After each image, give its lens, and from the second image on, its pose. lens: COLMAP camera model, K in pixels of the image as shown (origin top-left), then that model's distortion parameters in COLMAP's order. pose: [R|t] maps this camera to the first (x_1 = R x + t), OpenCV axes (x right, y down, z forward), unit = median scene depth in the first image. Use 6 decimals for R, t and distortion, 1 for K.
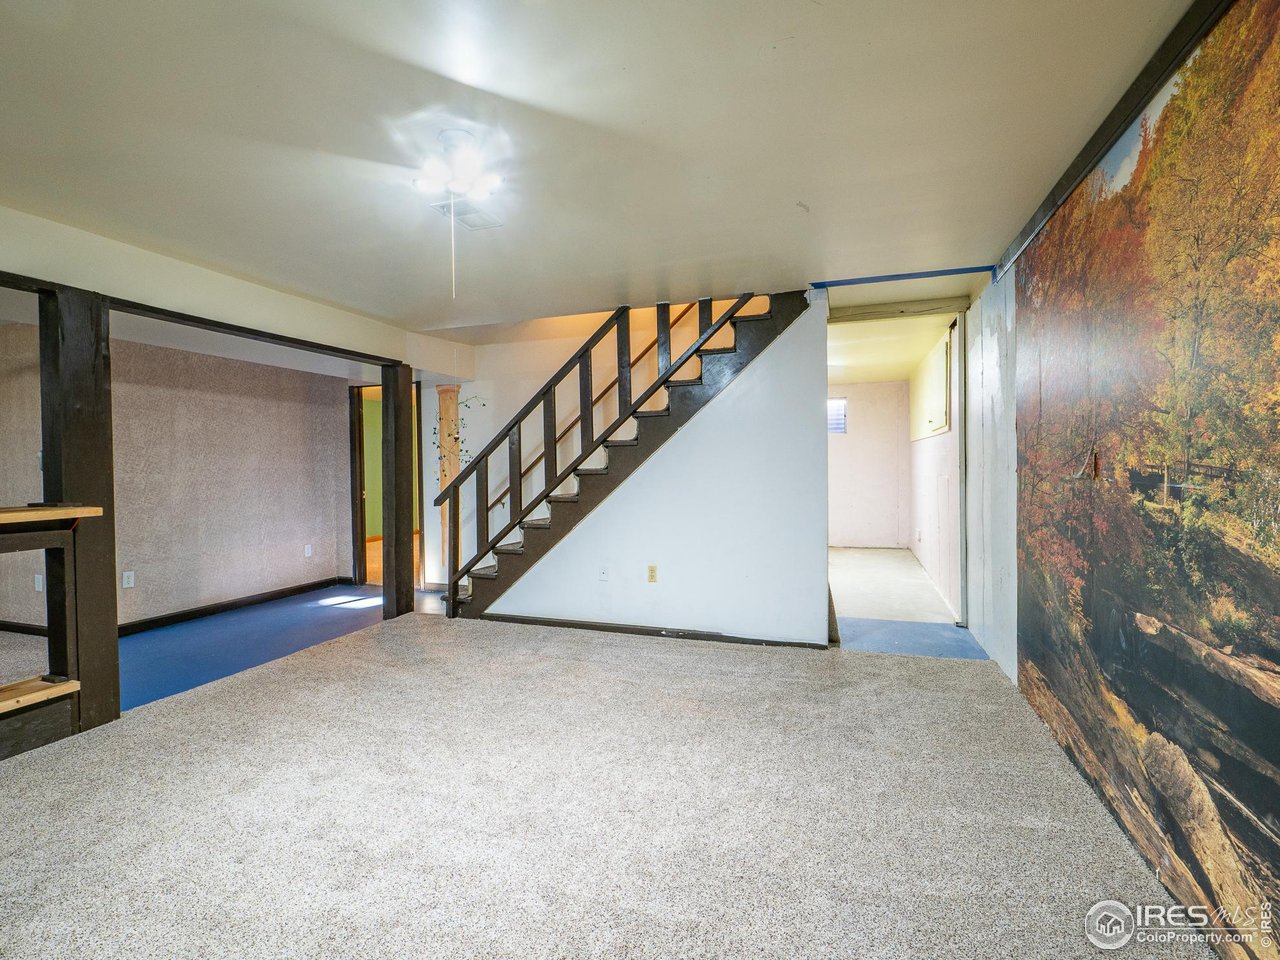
lens RADIAL K [[623.9, 0, 627.6], [0, 623.9, 475.8], [0, 0, 1]] dist [0.001598, 0.000277]
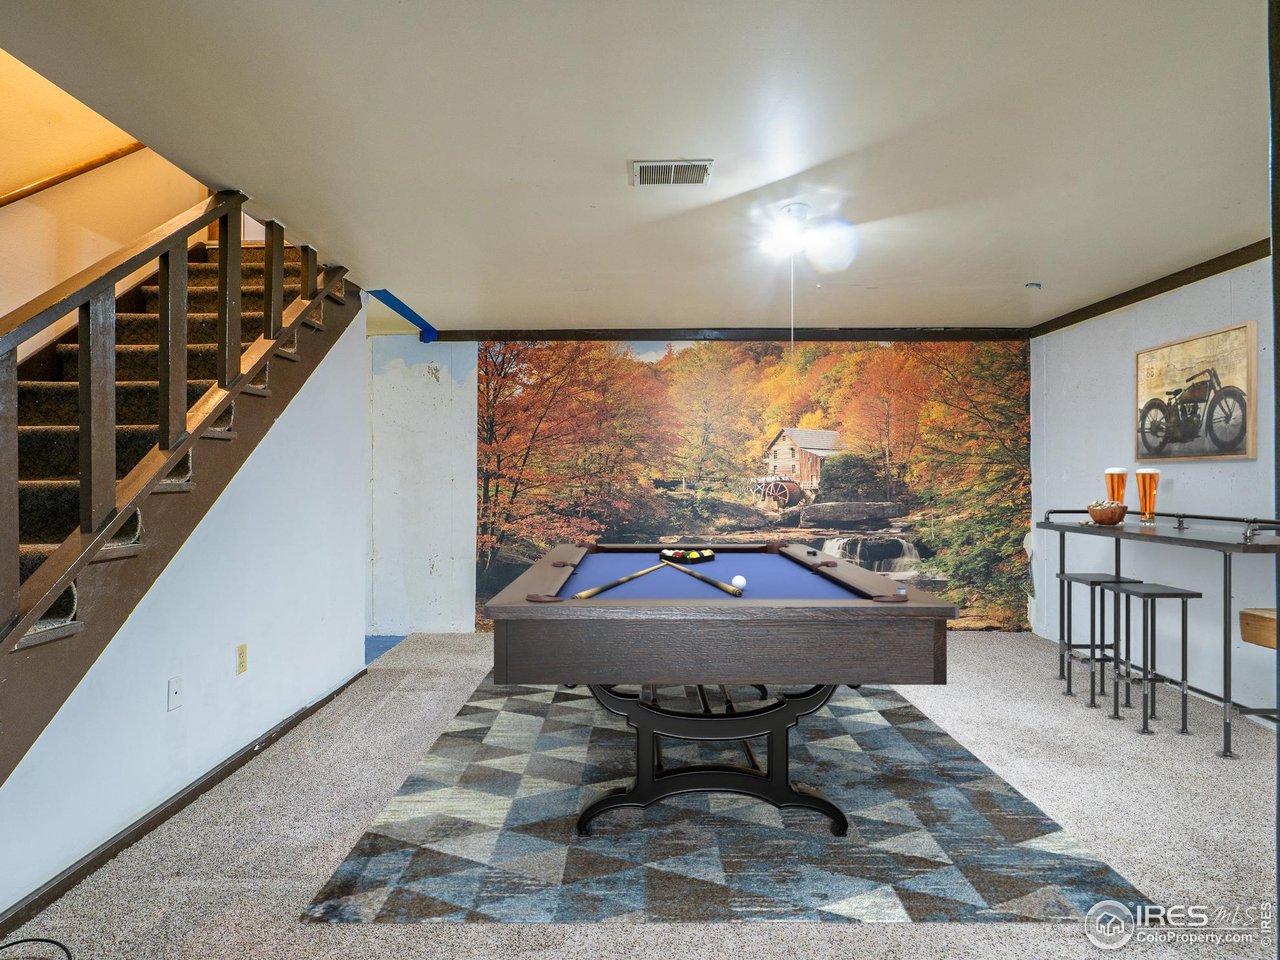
lens RADIAL K [[623.9, 0, 627.6], [0, 623.9, 475.8], [0, 0, 1]] dist [0.001598, 0.000277]
pose [[-0.333928, 0.015658, 0.942468, -0.741850], [0.024851, 0.999661, -0.007803, -0.004125], [-0.942271, 0.020816, -0.334204, 0.974402]]
